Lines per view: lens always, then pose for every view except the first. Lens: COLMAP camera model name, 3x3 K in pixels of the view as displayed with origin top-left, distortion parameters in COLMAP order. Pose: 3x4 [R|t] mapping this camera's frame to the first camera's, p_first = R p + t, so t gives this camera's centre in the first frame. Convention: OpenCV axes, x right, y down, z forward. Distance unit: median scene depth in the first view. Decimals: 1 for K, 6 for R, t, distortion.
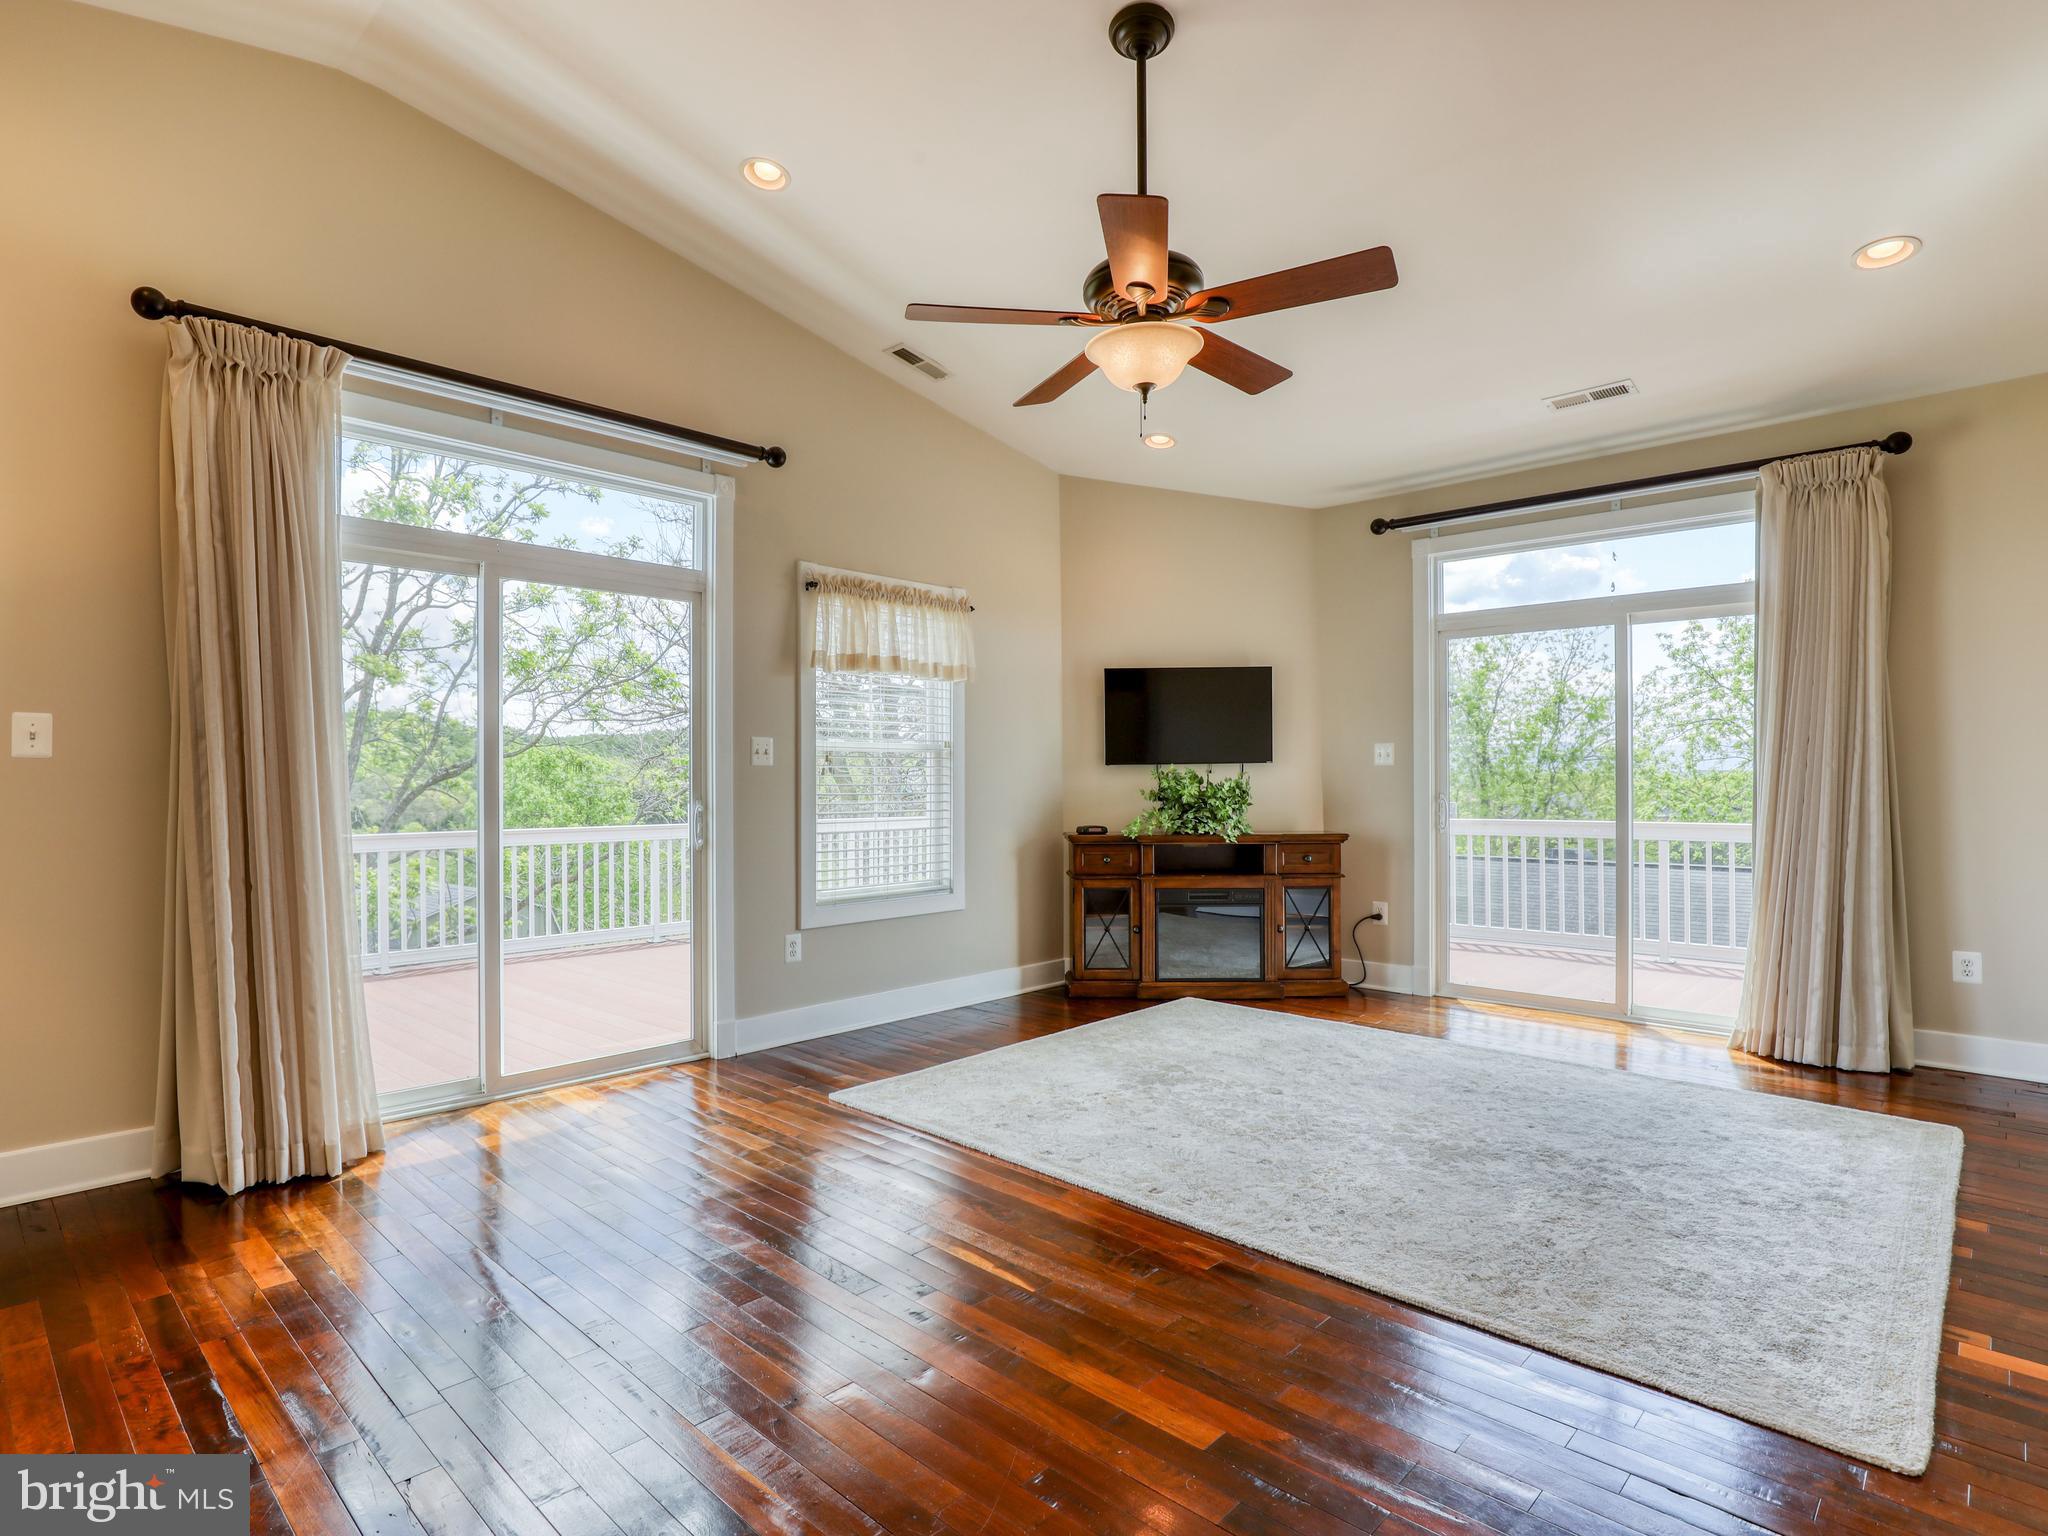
lens RADIAL K [[1037.5, 0, 1024.0], [0, 1037.5, 768.0], [0, 0, 1]] dist [-0.031258, -0.000025]
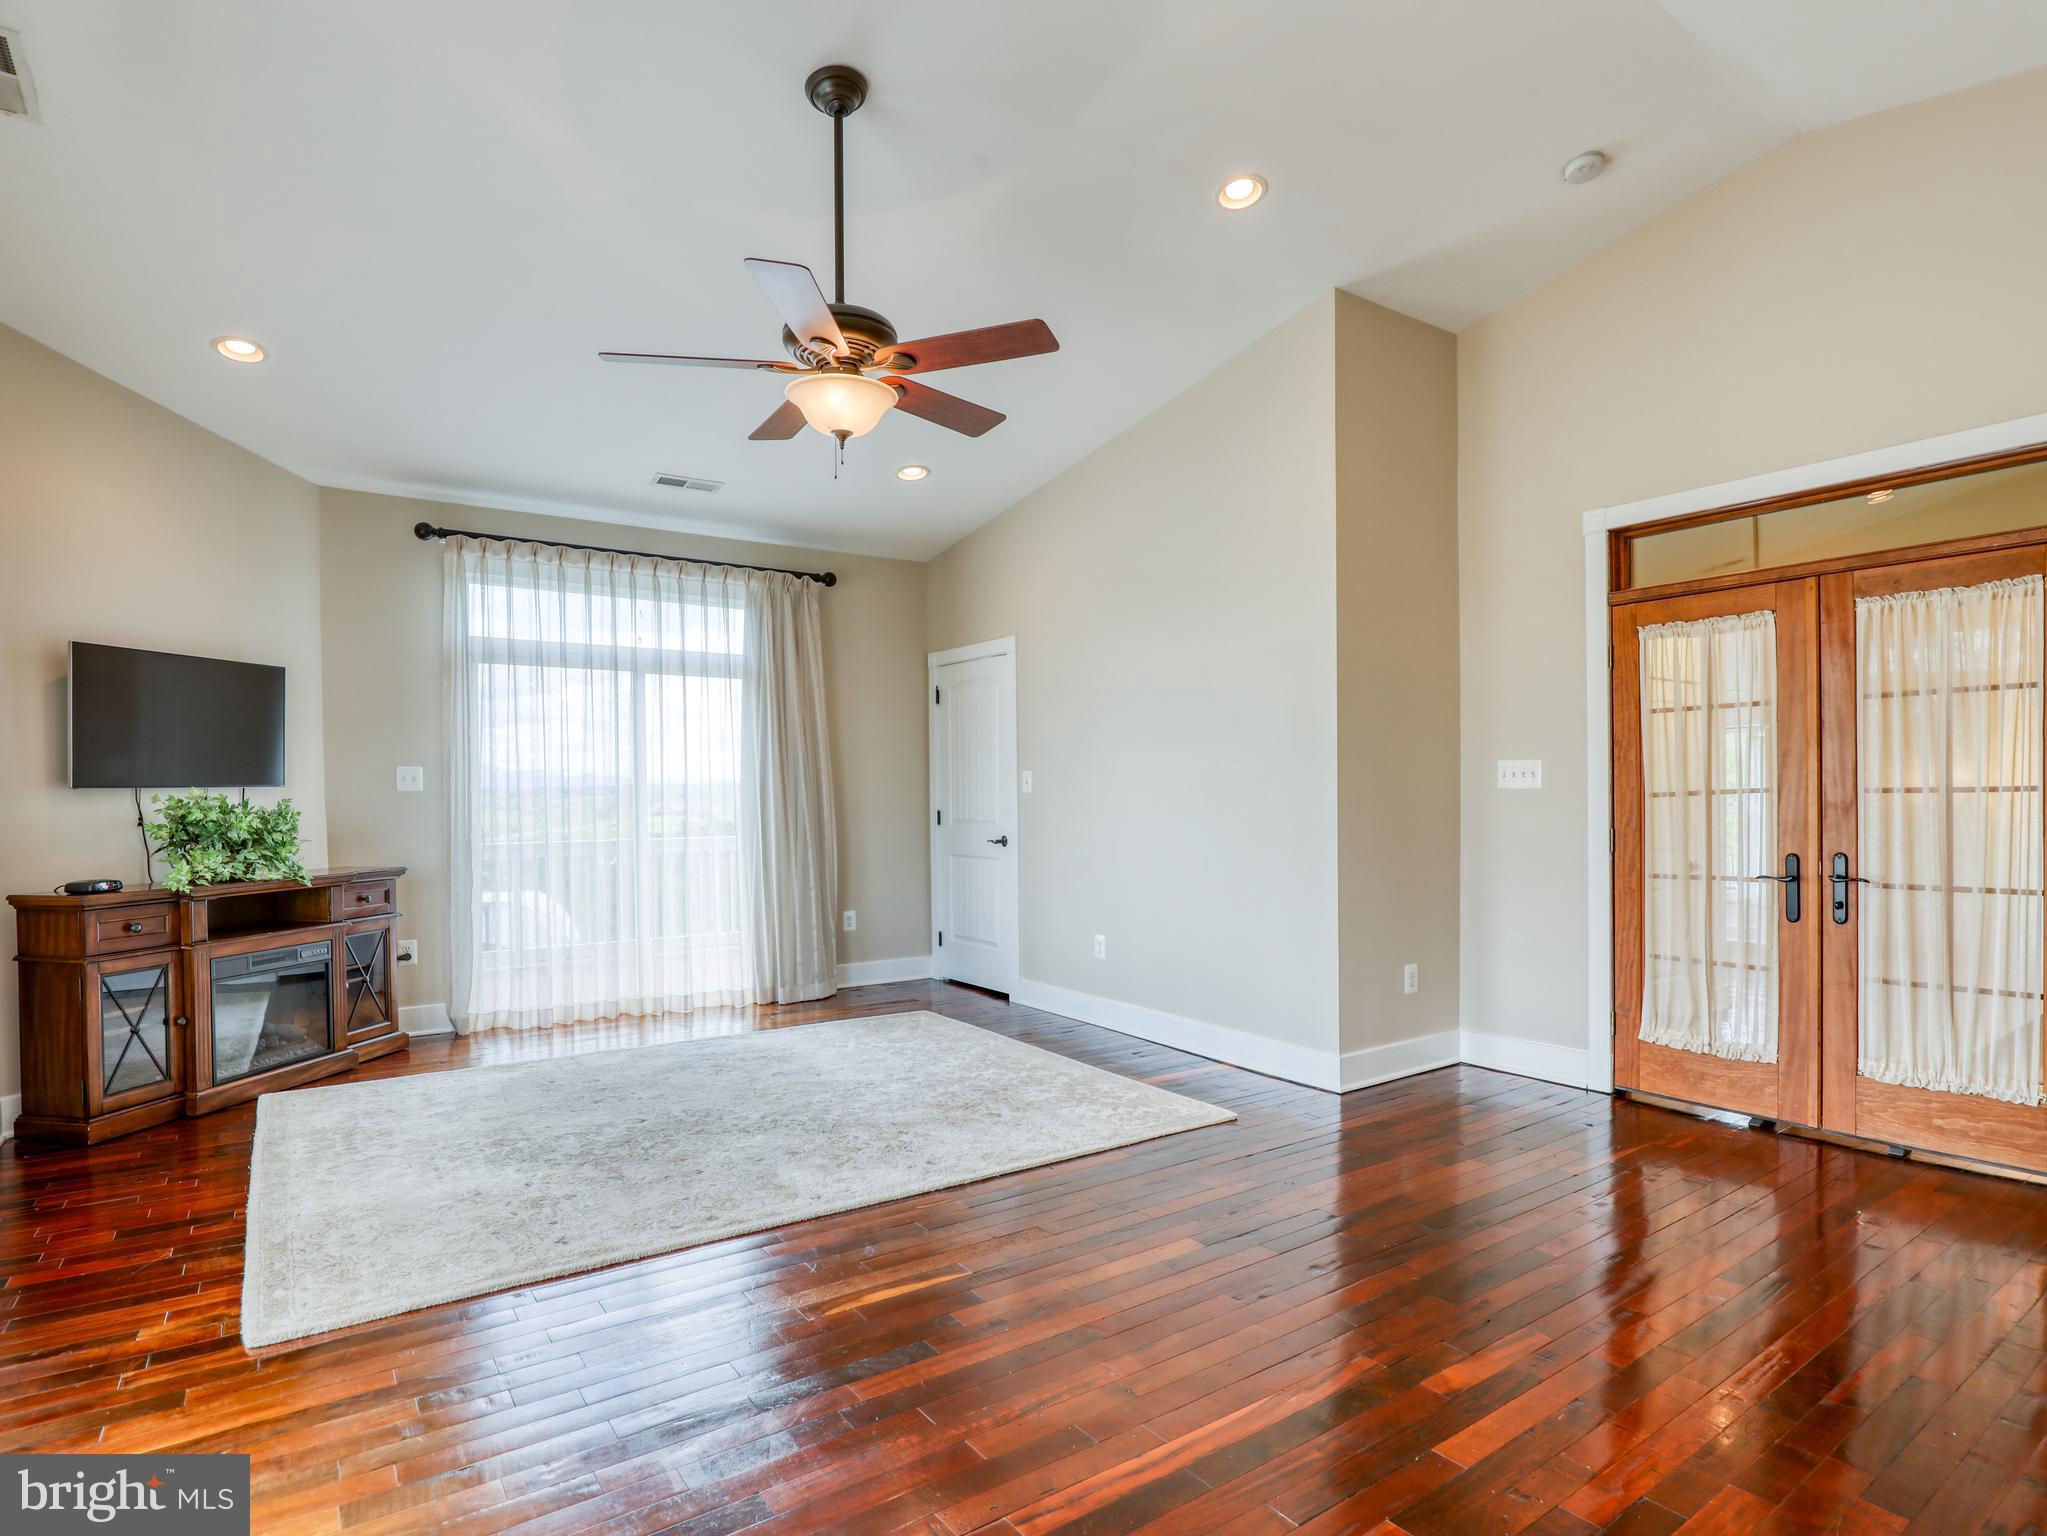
lens RADIAL K [[1101.4, 0, 921.1], [0, 1101.4, 792.3], [0, 0, 1]] dist [-0.018619, -0.000251]
pose [[0.243695, 0.001651, 0.969851, -0.553711], [-0.002713, 0.999996, -0.001020, -0.001536], [-0.969848, -0.002383, 0.243698, 0.370283]]
